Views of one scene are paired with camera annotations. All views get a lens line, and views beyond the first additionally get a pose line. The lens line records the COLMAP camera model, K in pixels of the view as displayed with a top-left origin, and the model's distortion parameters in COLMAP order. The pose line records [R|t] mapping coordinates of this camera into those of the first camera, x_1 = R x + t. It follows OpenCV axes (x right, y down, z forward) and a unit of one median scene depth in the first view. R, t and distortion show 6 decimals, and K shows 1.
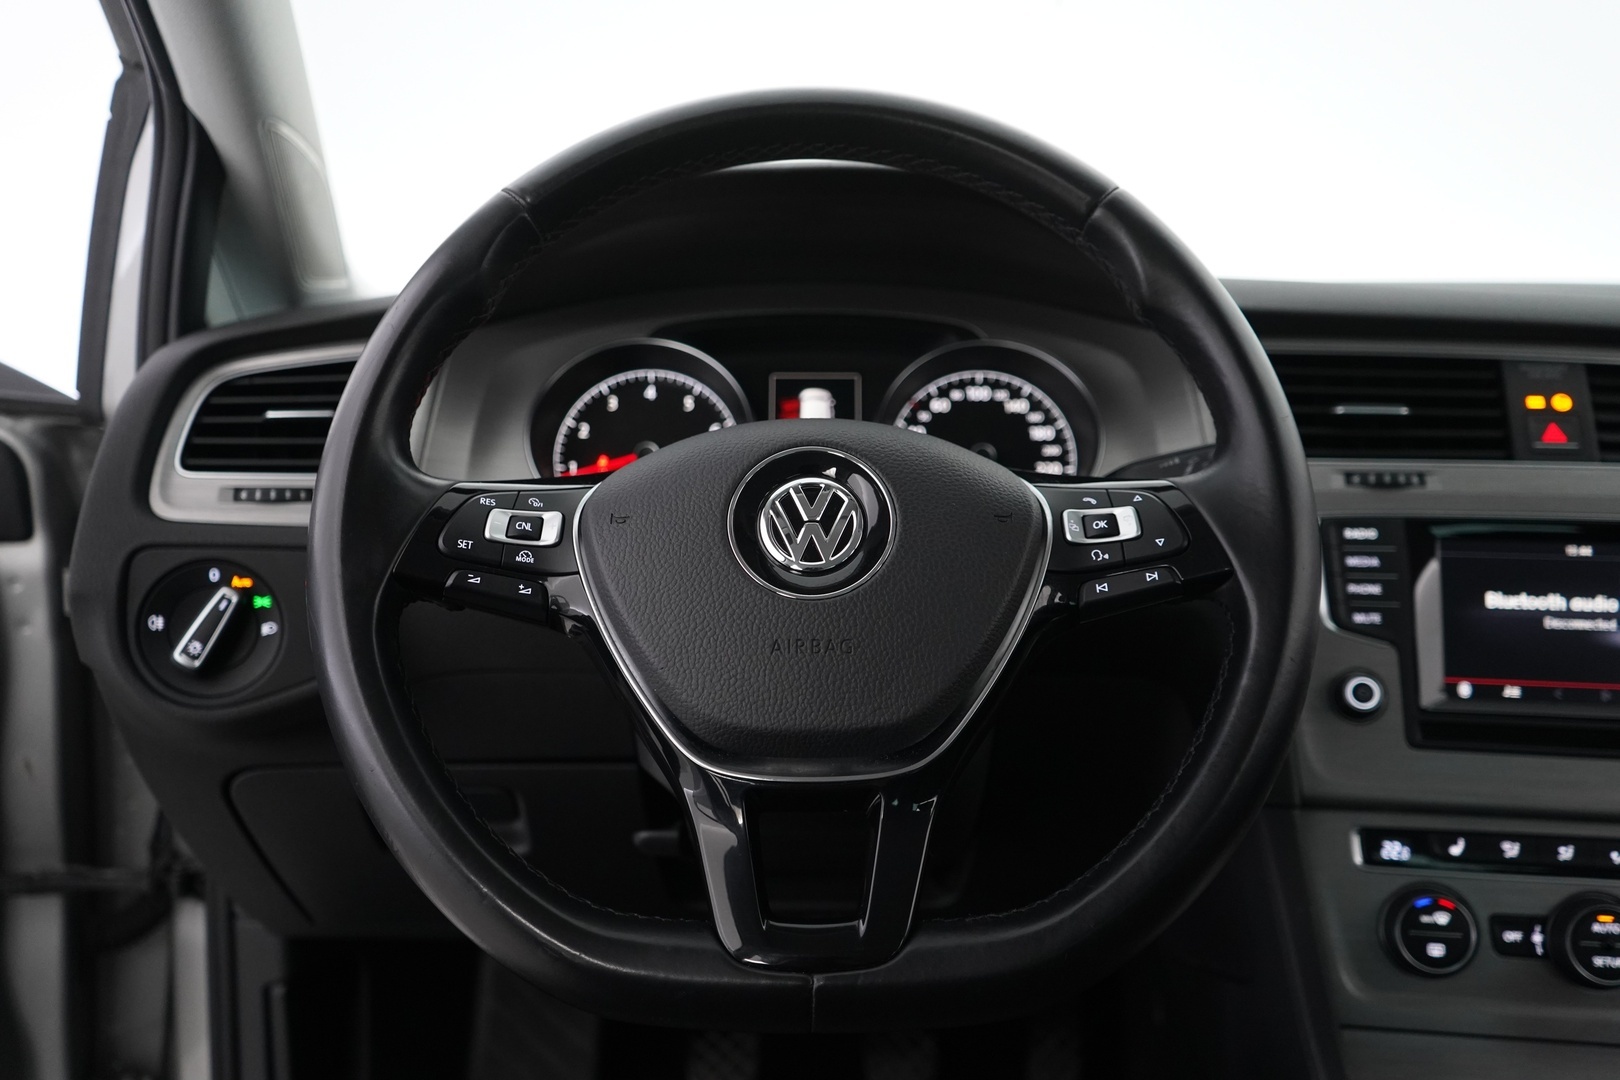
lens RADIAL K [[1448.0, 0, 810.0], [0, 1448.0, 536.4], [0, 0, 1]] dist [-0.004446, 0.037468]
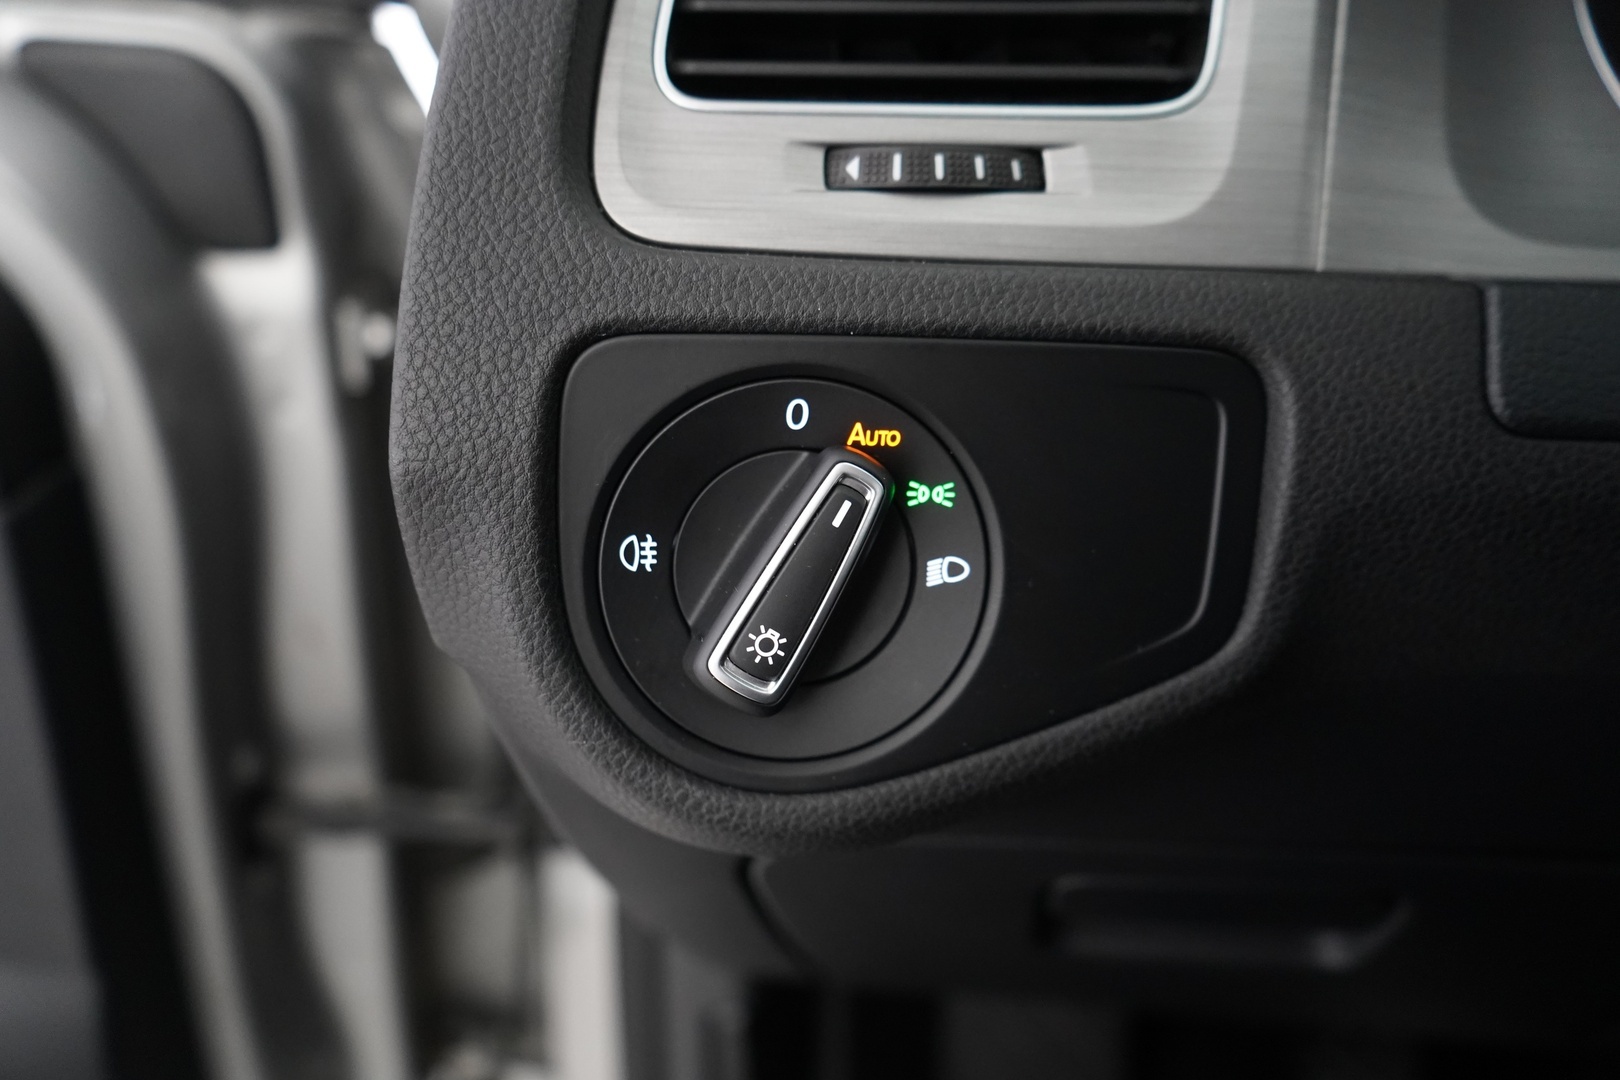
lens RADIAL K [[1310.0, 0, 803.3], [0, 1310.0, 513.9], [0, 0, 1]] dist [0.007804, -0.005080]
pose [[0.991303, 0.038103, -0.125966, -0.376029], [-0.009801, 0.975885, 0.218065, -0.017125], [0.131238, -0.214933, 0.967771, 0.712140]]
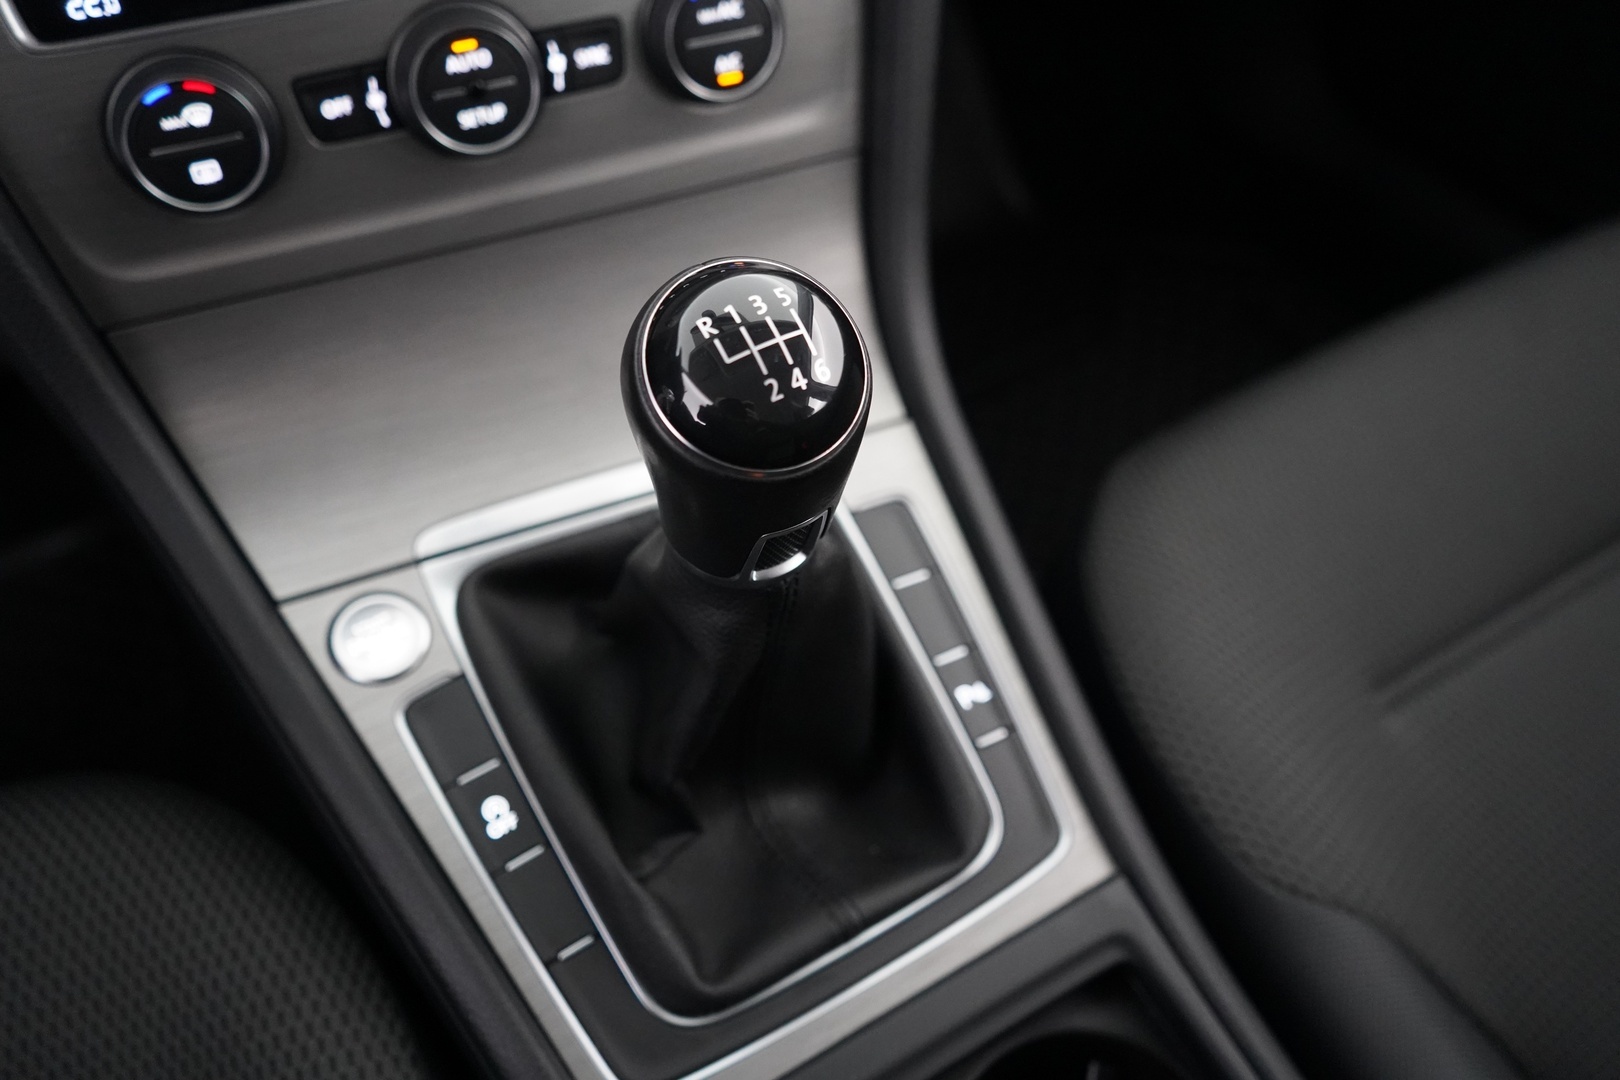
lens RADIAL K [[1310.0, 0, 801.2], [0, 1310.0, 527.2], [0, 0, 1]] dist [0.007804, -0.005080]
pose [[0.858362, -0.381252, 0.343311, 0.390784], [0.073577, 0.753724, 0.653060, 0.068071], [-0.507742, -0.535302, 0.675019, 0.443715]]
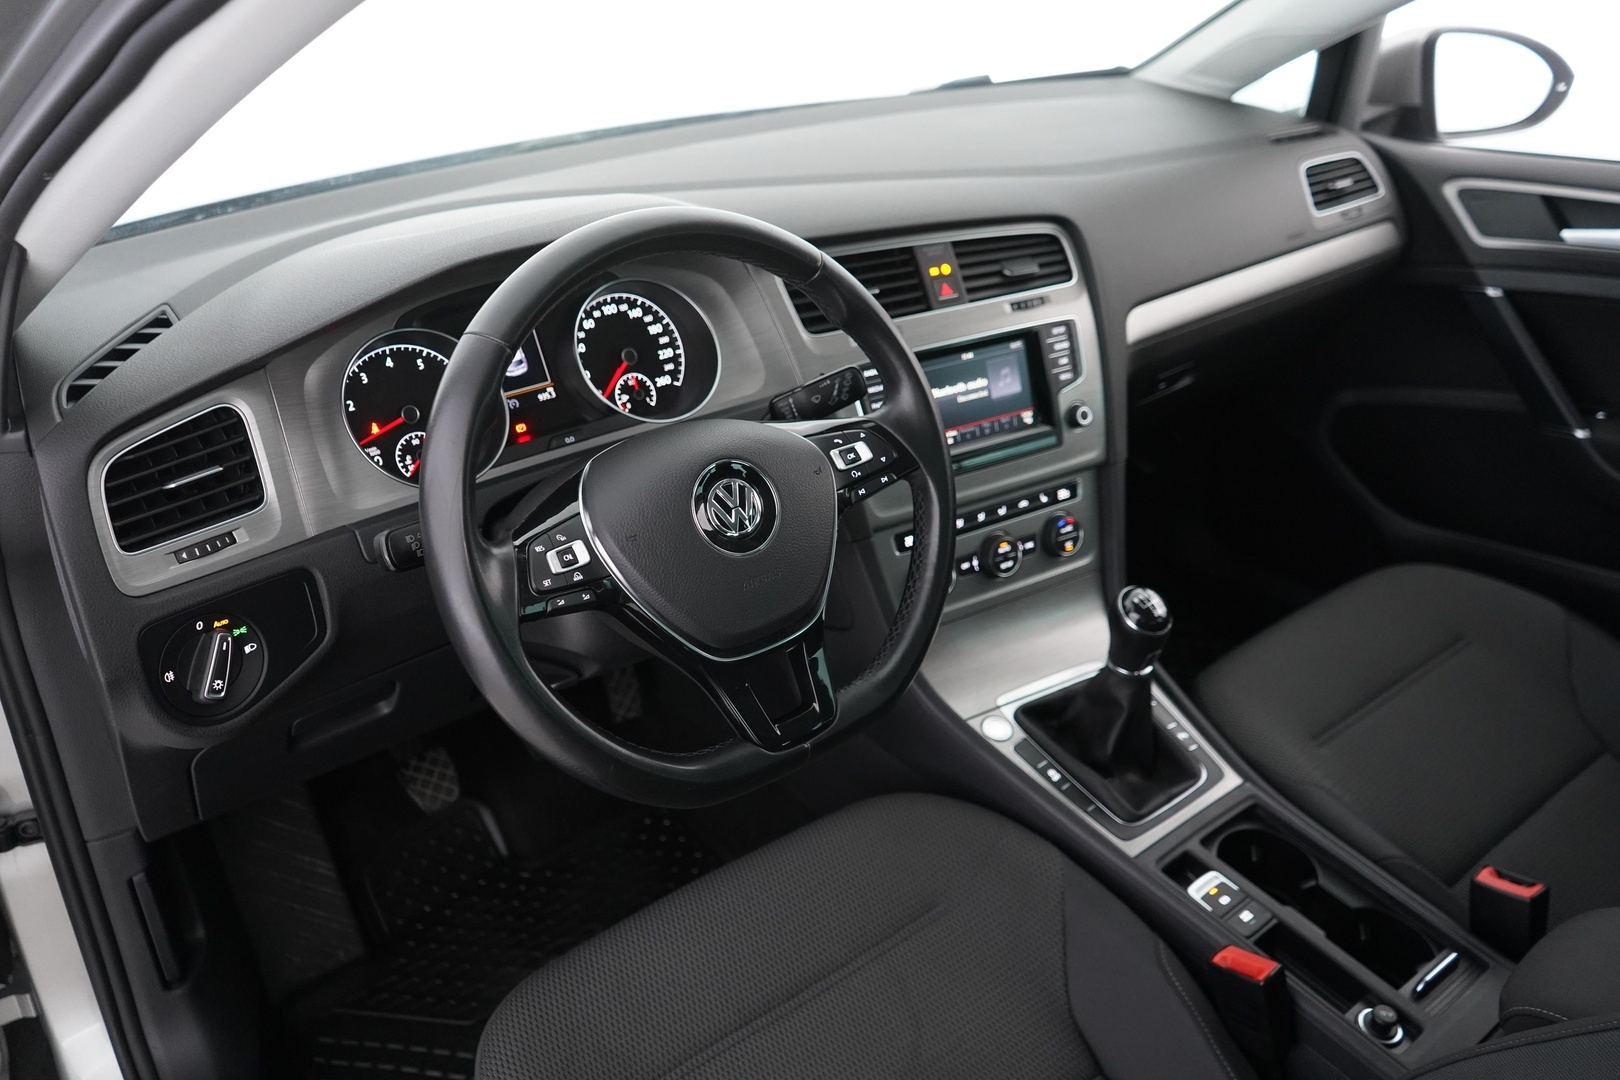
lens RADIAL K [[1310.0, 0, 811.8], [0, 1310.0, 536.6], [0, 0, 1]] dist [0.007804, -0.005080]
pose [[0.779962, -0.305796, 0.546030, -0.603987], [0.108162, 0.925231, 0.363661, -0.408912], [-0.616409, -0.224582, 0.754720, -0.177528]]
